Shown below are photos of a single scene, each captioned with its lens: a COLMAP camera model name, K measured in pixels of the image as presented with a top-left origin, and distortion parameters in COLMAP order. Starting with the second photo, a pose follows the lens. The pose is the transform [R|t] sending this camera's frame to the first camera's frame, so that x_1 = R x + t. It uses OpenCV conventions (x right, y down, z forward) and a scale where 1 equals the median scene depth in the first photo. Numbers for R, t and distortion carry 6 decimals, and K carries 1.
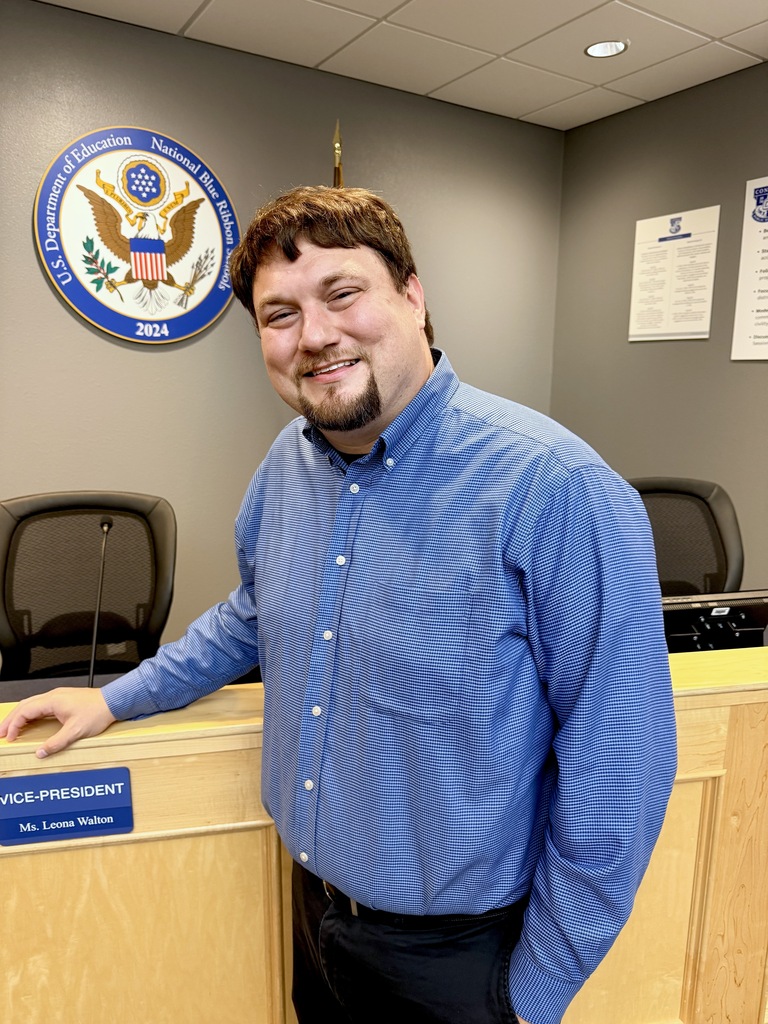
lens RADIAL K [[735.6, 0, 389.3], [0, 735.6, 517.9], [0, 0, 1]] dist [-0.000479, -0.004804]
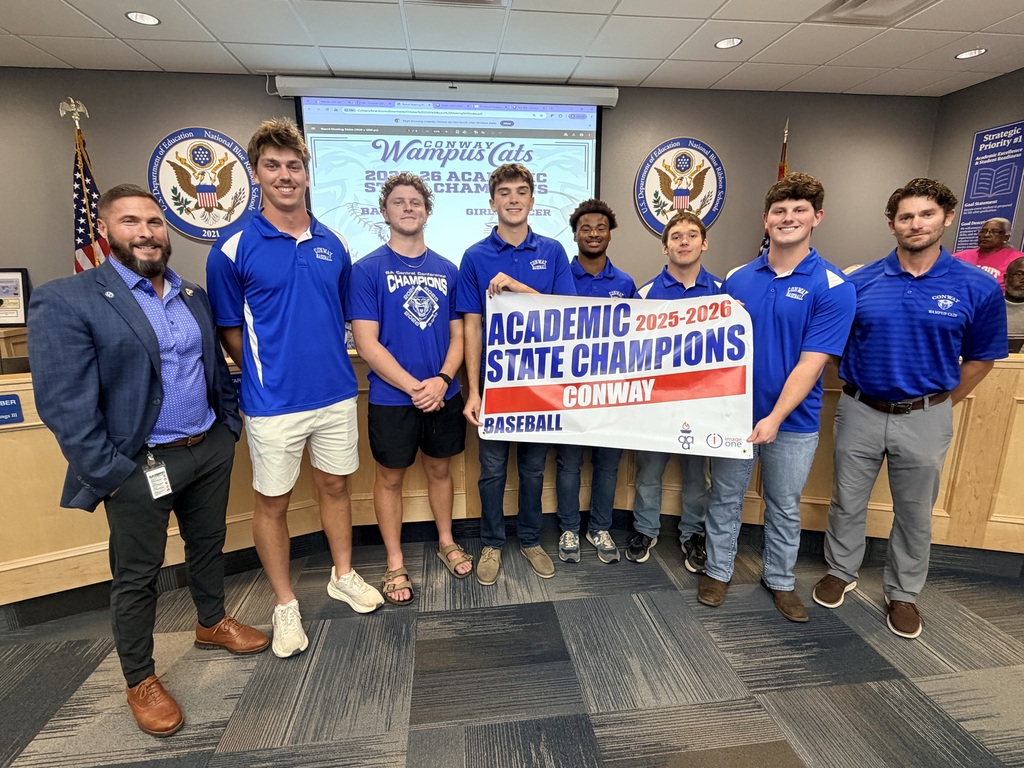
lens RADIAL K [[508.9, 0, 507.2], [0, 508.9, 385.4], [0, 0, 1]] dist [0.004984, -0.003602]
pose [[0.894867, 0.084681, -0.438227, -0.088438], [-0.074580, 0.996403, 0.040246, 0.165993], [0.440059, -0.003332, 0.897963, -0.553784]]
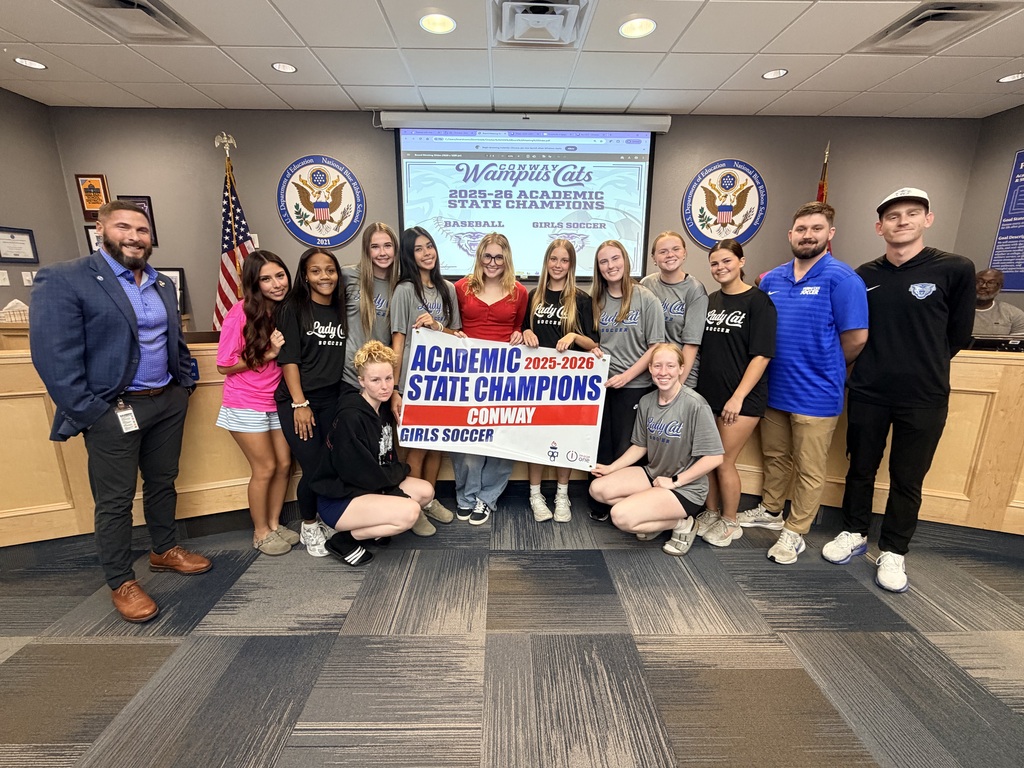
lens RADIAL K [[456.7, 0, 508.3], [0, 456.7, 386.0], [0, 0, 1]] dist [0.004450, -0.002815]
pose [[0.844823, 0.117787, -0.521920, -0.083863], [-0.107133, 0.992952, 0.050674, 0.201884], [0.524210, 0.013105, 0.851488, -0.624827]]
